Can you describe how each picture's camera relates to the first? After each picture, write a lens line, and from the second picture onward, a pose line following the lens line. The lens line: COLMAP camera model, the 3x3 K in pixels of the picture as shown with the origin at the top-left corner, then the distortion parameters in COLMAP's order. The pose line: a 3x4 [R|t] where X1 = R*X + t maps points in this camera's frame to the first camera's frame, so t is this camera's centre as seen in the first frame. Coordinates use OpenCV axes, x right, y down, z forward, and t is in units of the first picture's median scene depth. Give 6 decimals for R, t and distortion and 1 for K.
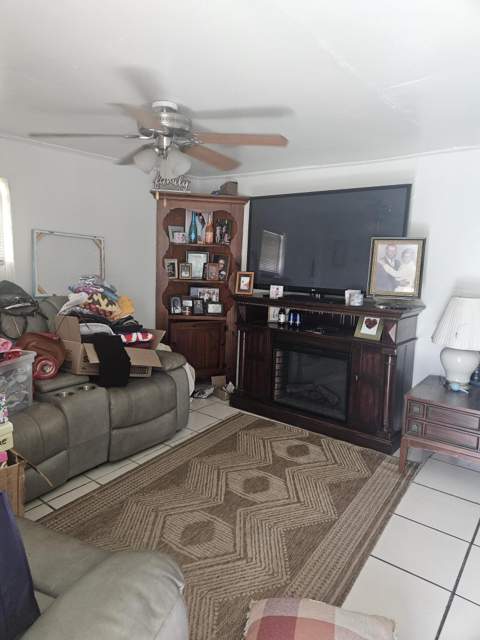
lens RADIAL K [[434.1, 0, 240.0], [0, 434.1, 320.0], [0, 0, 1]] dist [0.024820, -0.002825]
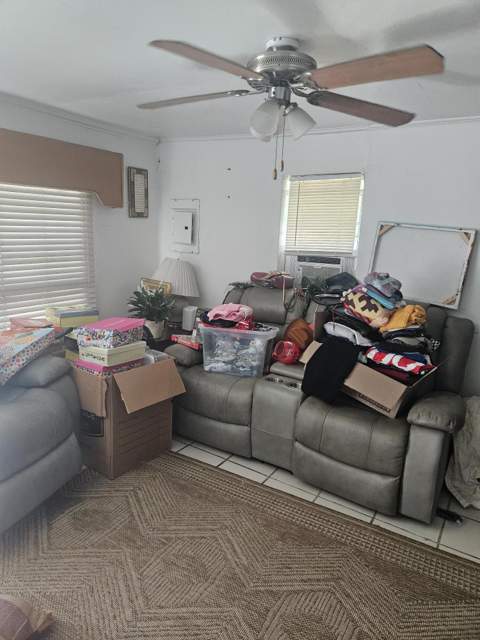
lens RADIAL K [[434.1, 0, 240.0], [0, 434.1, 320.0], [0, 0, 1]] dist [0.024820, -0.002825]
pose [[0.056046, 0.172341, -0.983442, 0.494925], [-0.205584, 0.965875, 0.157547, -0.095401], [0.977033, 0.193350, 0.089564, 0.709581]]
